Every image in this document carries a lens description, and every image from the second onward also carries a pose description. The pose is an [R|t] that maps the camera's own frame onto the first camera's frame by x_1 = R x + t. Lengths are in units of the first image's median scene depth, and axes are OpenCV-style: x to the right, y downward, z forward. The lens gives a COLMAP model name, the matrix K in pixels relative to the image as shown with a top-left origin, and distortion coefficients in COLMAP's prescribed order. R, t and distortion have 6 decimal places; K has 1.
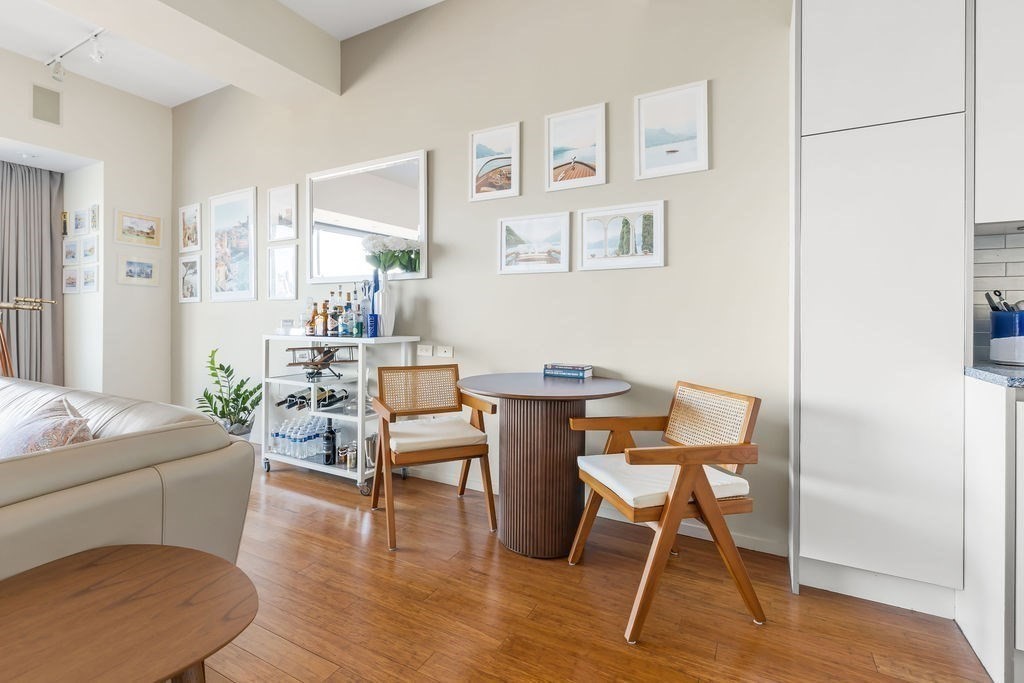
lens RADIAL K [[476.7, 0, 476.9], [0, 476.7, 314.3], [0, 0, 1]] dist [0.001396, 0.001159]
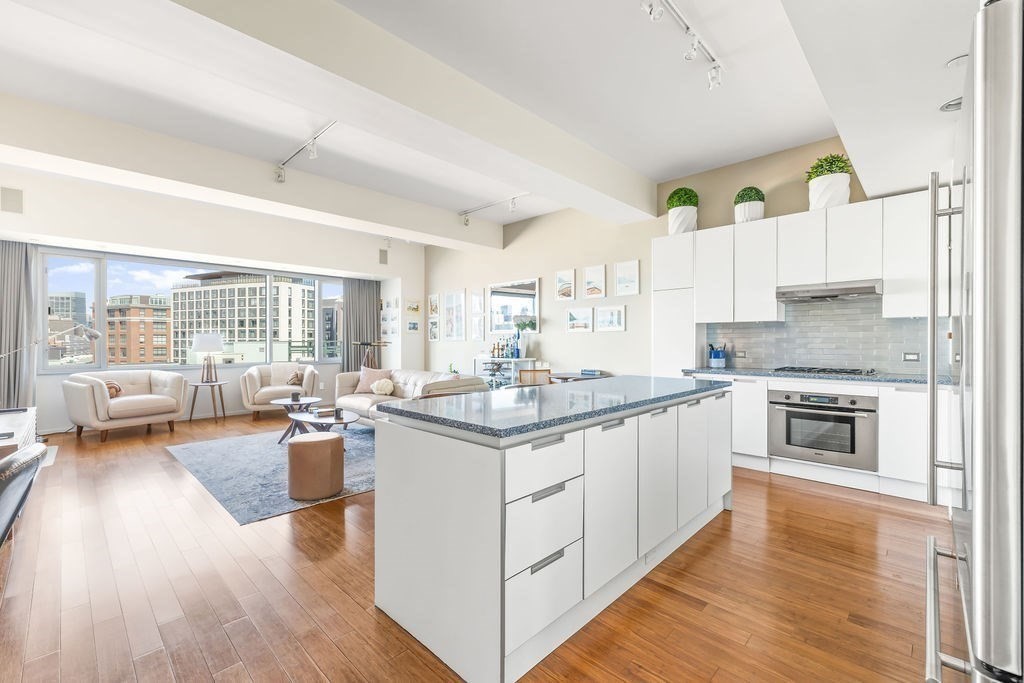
lens RADIAL K [[432.7, 0, 511.2], [0, 432.7, 338.4], [0, 0, 1]] dist [0.007595, -0.000342]
pose [[0.965987, -0.008275, -0.258457, 0.334620], [0.008828, 0.999961, 0.000978, -0.056772], [0.258439, -0.003227, 0.966022, -1.170786]]
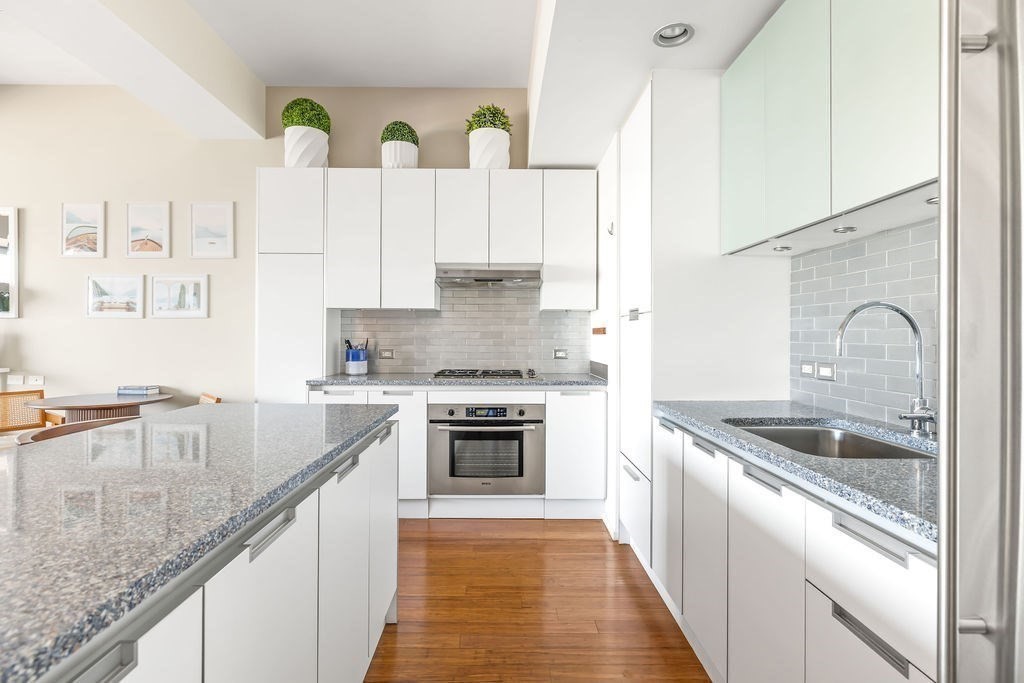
lens RADIAL K [[509.2, 0, 503.6], [0, 509.2, 335.9], [0, 0, 1]] dist [-0.006824, 0.001439]
pose [[0.868866, -0.003795, 0.495033, 0.341882], [-0.003286, 0.999904, 0.013433, -0.056237], [-0.495037, -0.013299, 0.868770, -0.729928]]
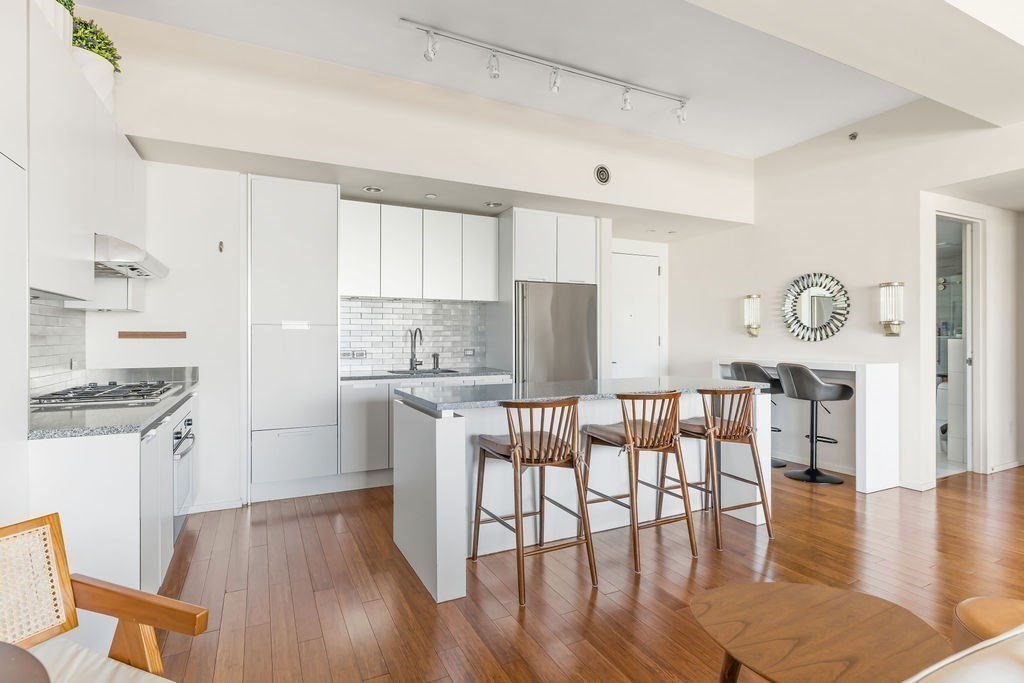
lens RADIAL K [[509.2, 0, 517.9], [0, 509.2, 339.7], [0, 0, 1]] dist [-0.006824, 0.001439]
pose [[-0.838547, -0.006937, 0.544784, -0.218440], [-0.008947, 0.999959, -0.001038, -0.048660], [-0.544755, -0.005745, -0.838575, 0.739474]]
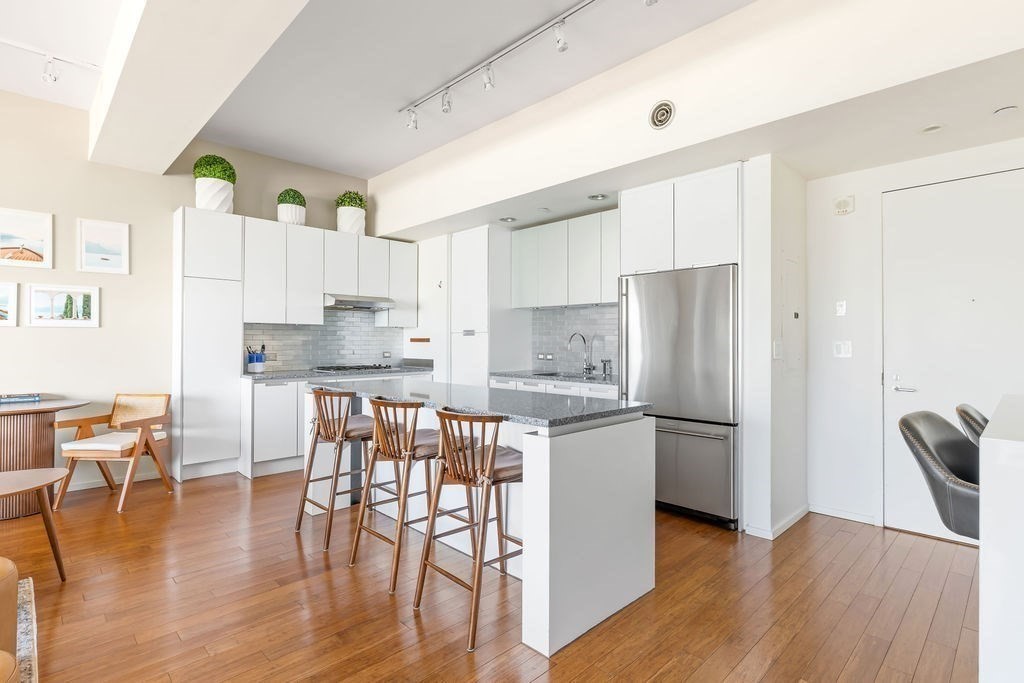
lens RADIAL K [[509.2, 0, 505.9], [0, 509.2, 339.2], [0, 0, 1]] dist [-0.006824, 0.001439]
pose [[0.281987, -0.001117, 0.959418, -0.746778], [-0.011843, 0.999919, 0.004645, -0.069878], [-0.959345, -0.012673, 0.281951, -0.708568]]
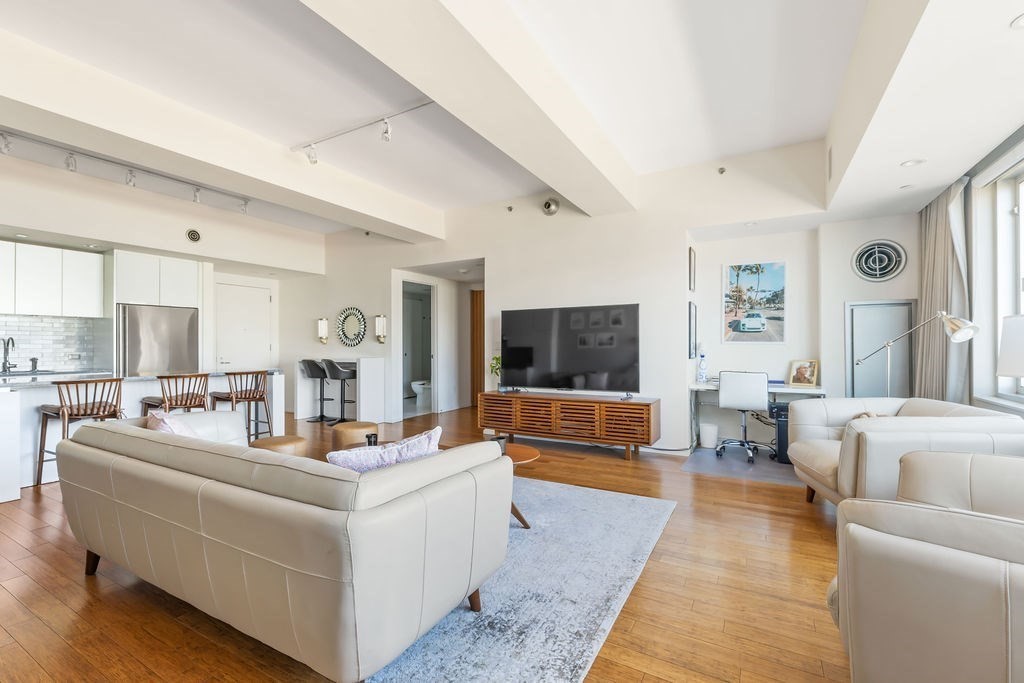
lens RADIAL K [[432.7, 0, 514.4], [0, 432.7, 342.2], [0, 0, 1]] dist [0.007595, -0.000342]
pose [[-0.999866, 0.000122, -0.016399, -1.026015], [0.000413, 0.999842, -0.017760, -0.034225], [0.016394, -0.017765, -0.999708, 1.305491]]
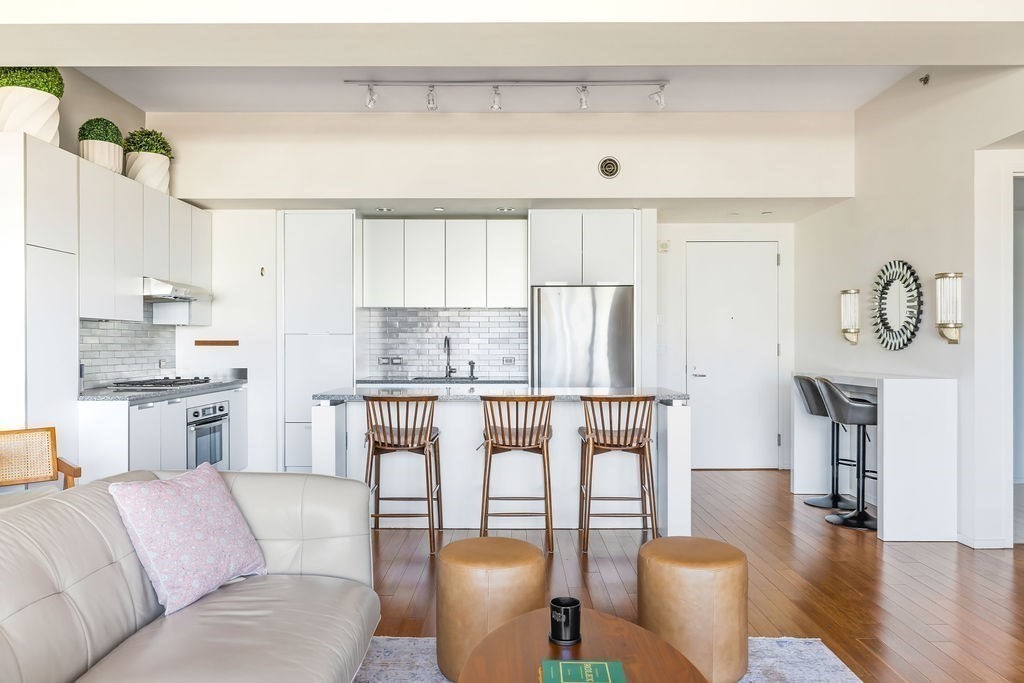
lens RADIAL K [[734.7, 0, 529.9], [0, 734.7, 344.3], [0, 0, 1]] dist [0.008788, 0.001041]
pose [[-0.512777, -0.003155, 0.858516, -1.252042], [-0.010493, 0.999942, -0.002593, -0.053858], [-0.858458, -0.010338, -0.512780, 0.537424]]
